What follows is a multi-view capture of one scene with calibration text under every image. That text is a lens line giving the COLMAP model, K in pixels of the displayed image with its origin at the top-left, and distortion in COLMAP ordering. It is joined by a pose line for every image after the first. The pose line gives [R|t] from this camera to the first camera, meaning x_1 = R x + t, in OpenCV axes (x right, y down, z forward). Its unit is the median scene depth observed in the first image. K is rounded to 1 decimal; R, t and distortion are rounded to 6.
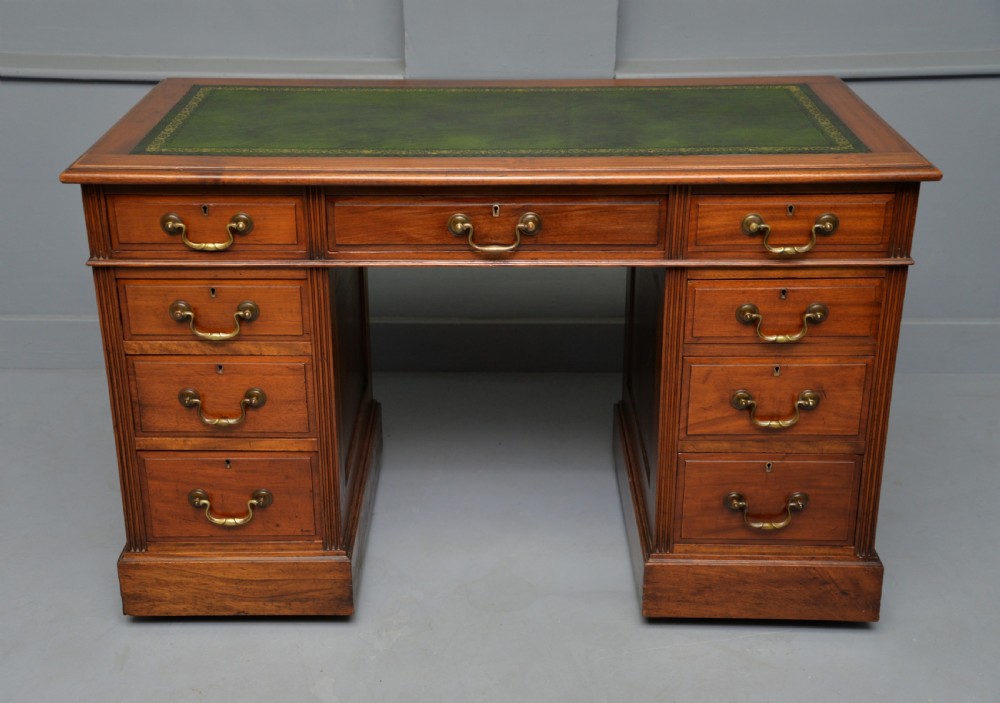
lens RADIAL K [[1353.0, 0, 469.8], [0, 1353.0, 374.1], [0, 0, 1]] dist [0.187175, 0.000000]
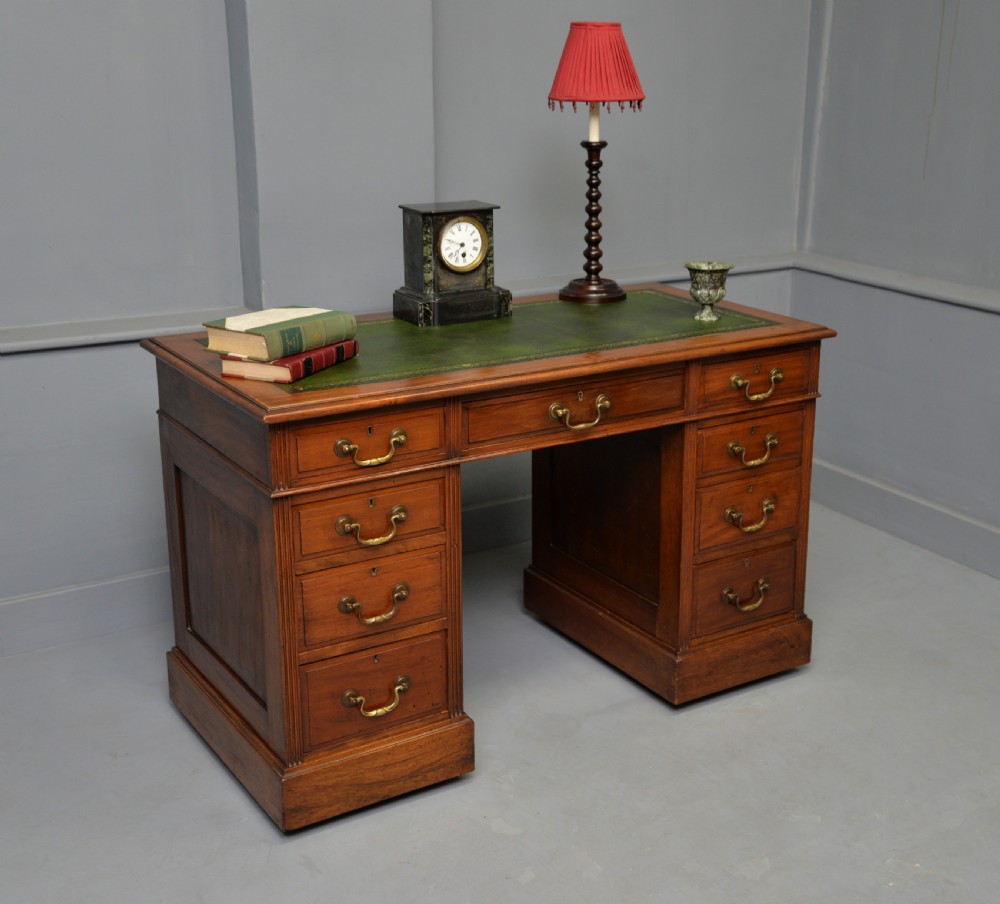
lens RADIAL K [[1391.0, 0, 592.7], [0, 1391.0, 474.9], [0, 0, 1]] dist [0.067555, 0.000000]
pose [[0.812702, -0.163917, 0.559148, -0.672648], [0.223332, 0.973958, -0.039084, 0.004040], [-0.538180, 0.156640, 0.828146, -0.064062]]
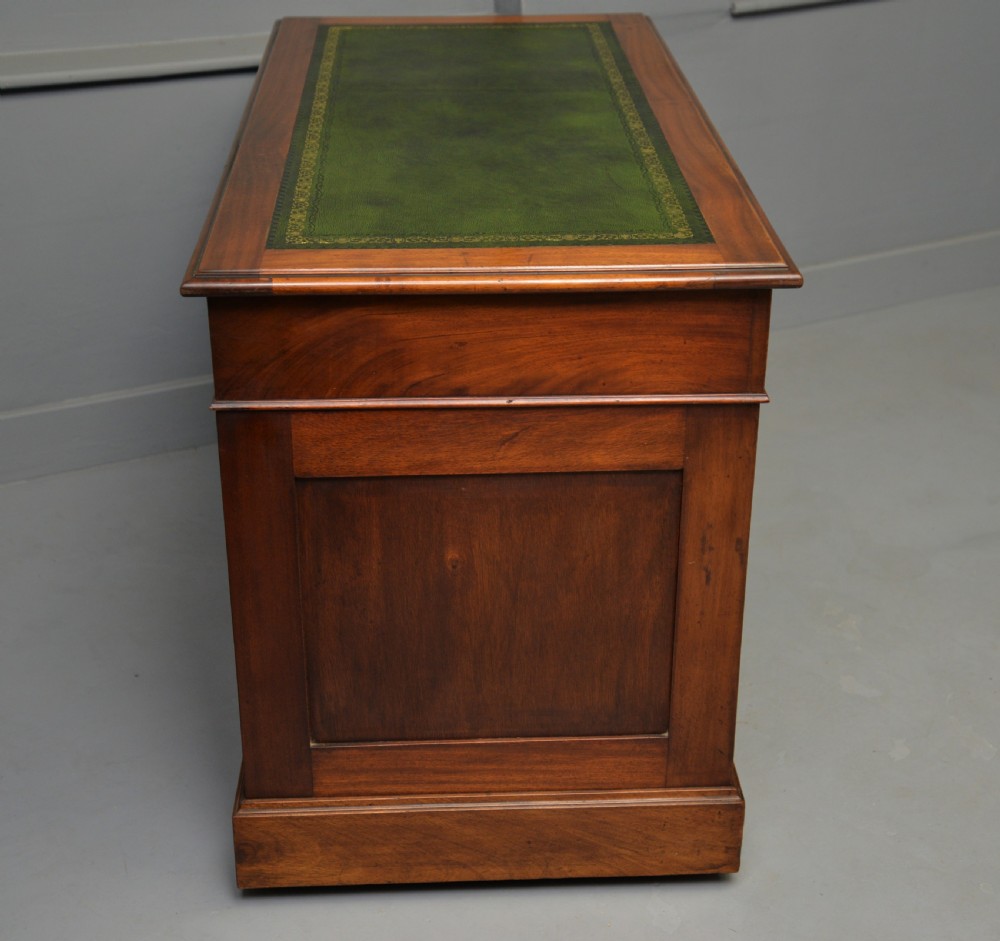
lens RADIAL K [[1666.1, 0, 506.5], [0, 1666.1, 493.1], [0, 0, 1]] dist [0.131647, 0.000000]
pose [[-0.071562, -0.451774, 0.889258, -1.030565], [0.414018, 0.797658, 0.438556, -0.463920], [-0.907451, 0.399553, 0.129960, 1.002032]]
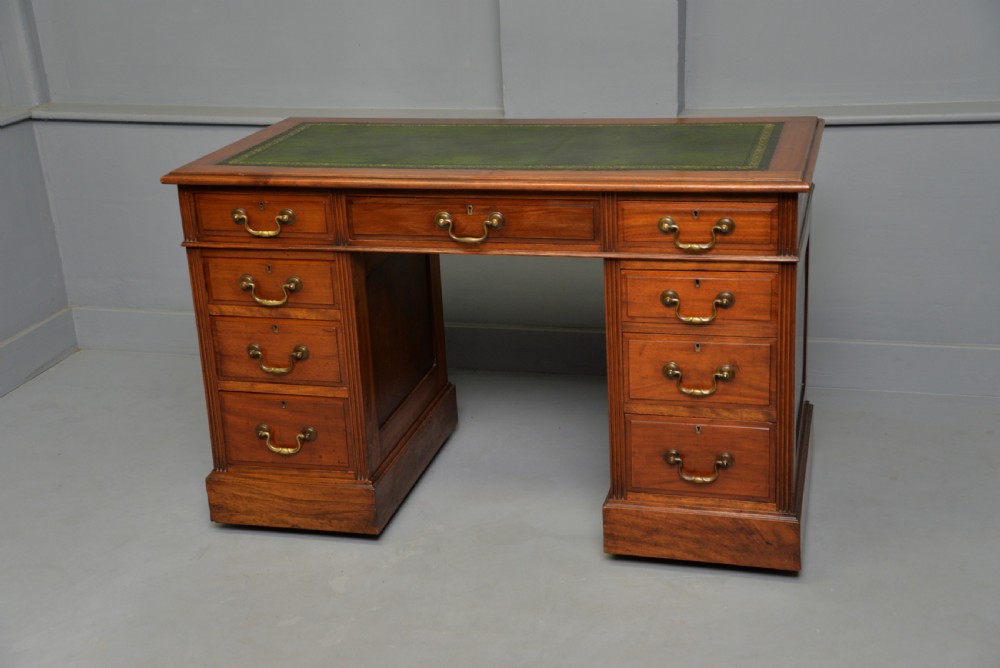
lens RADIAL K [[1339.0, 0, 496.6], [0, 1339.0, 351.3], [0, 0, 1]] dist [0.217248, 0.000000]
pose [[0.972075, 0.043094, -0.230681, 0.327193], [-0.060473, 0.995796, -0.068806, 0.095034], [0.226746, 0.080834, 0.970594, -0.212978]]
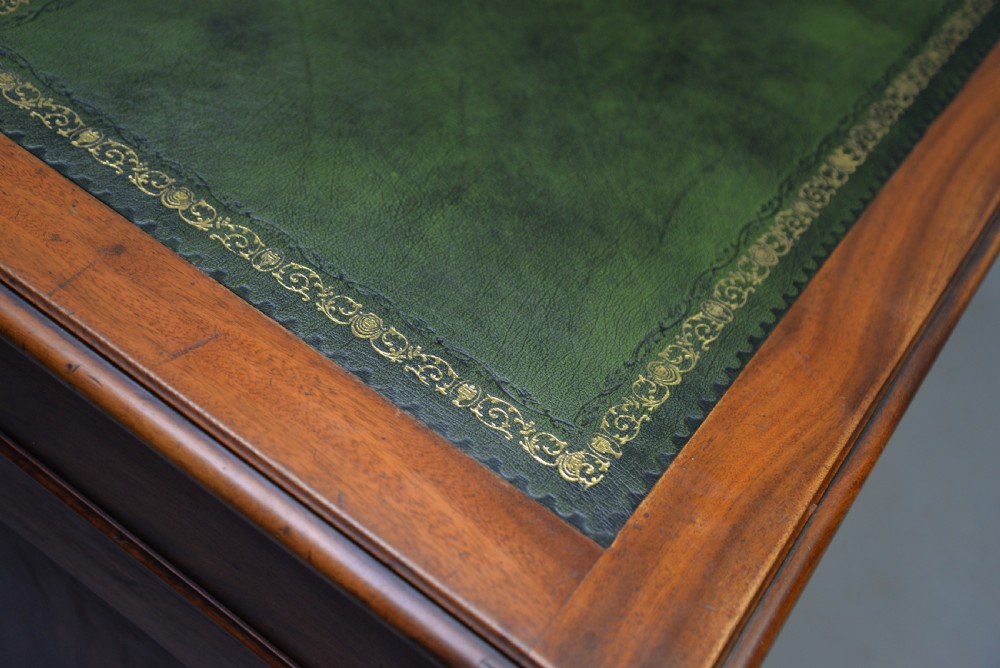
lens RADIAL K [[1074.4, 0, 484.1], [0, 1074.4, 376.1], [0, 0, 1]] dist [0.101384, 0.000000]
pose [[0.539694, -0.555117, 0.632910, -0.370873], [0.157351, 0.805065, 0.571936, -0.309548], [-0.827025, -0.209082, 0.521837, 0.880659]]
